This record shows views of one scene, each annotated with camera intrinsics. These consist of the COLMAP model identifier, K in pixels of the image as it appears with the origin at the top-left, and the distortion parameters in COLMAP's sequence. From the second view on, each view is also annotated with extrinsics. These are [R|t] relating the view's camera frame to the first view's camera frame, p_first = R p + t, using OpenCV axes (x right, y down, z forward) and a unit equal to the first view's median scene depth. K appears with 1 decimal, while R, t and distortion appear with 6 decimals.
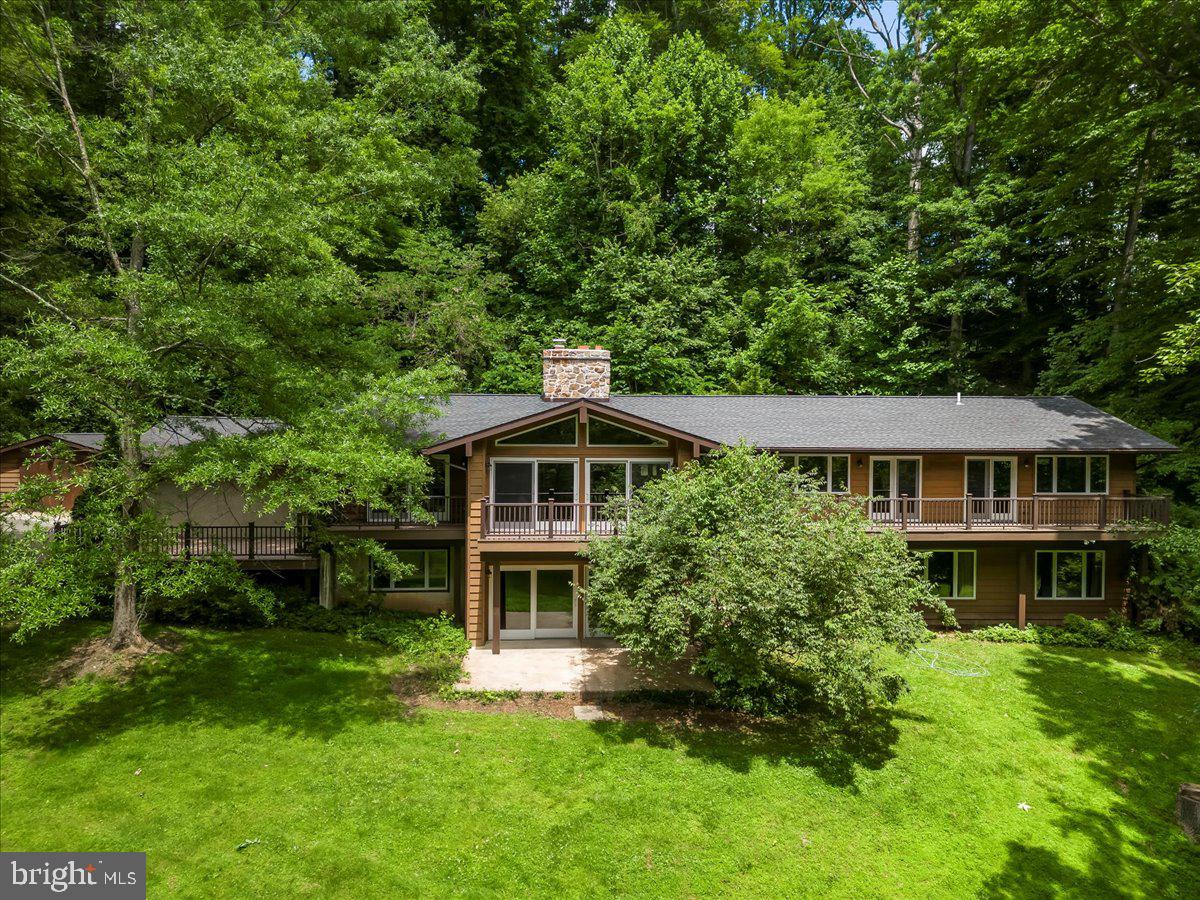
lens RADIAL K [[865.5, 0, 605.5], [0, 865.5, 449.4], [0, 0, 1]] dist [0.077523, -0.069232]
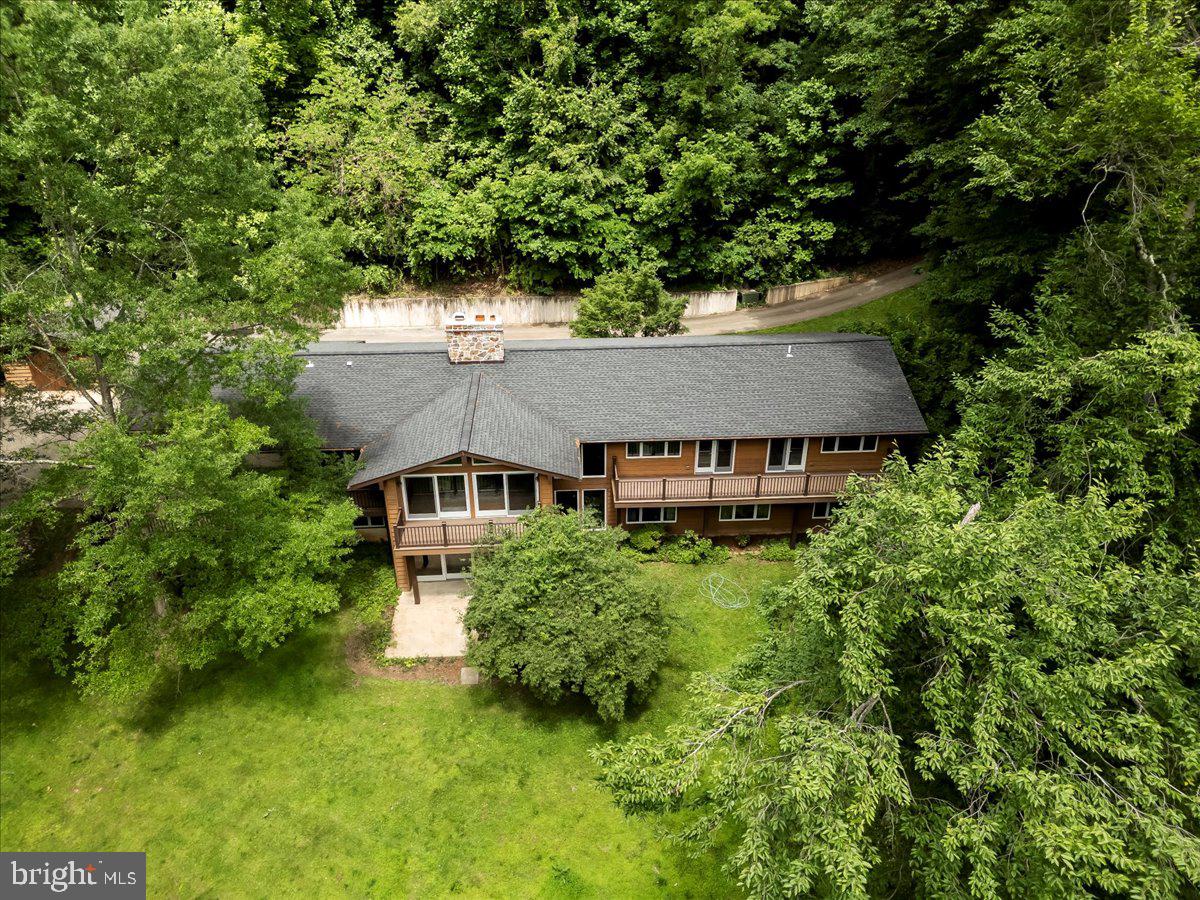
lens RADIAL K [[865.5, 0, 605.5], [0, 865.5, 449.4], [0, 0, 1]] dist [0.077523, -0.069232]
pose [[0.999949, -0.009236, 0.004176, 0.222286], [0.006436, 0.896790, 0.442409, -0.763394], [-0.007831, -0.442360, 0.896804, -0.251628]]
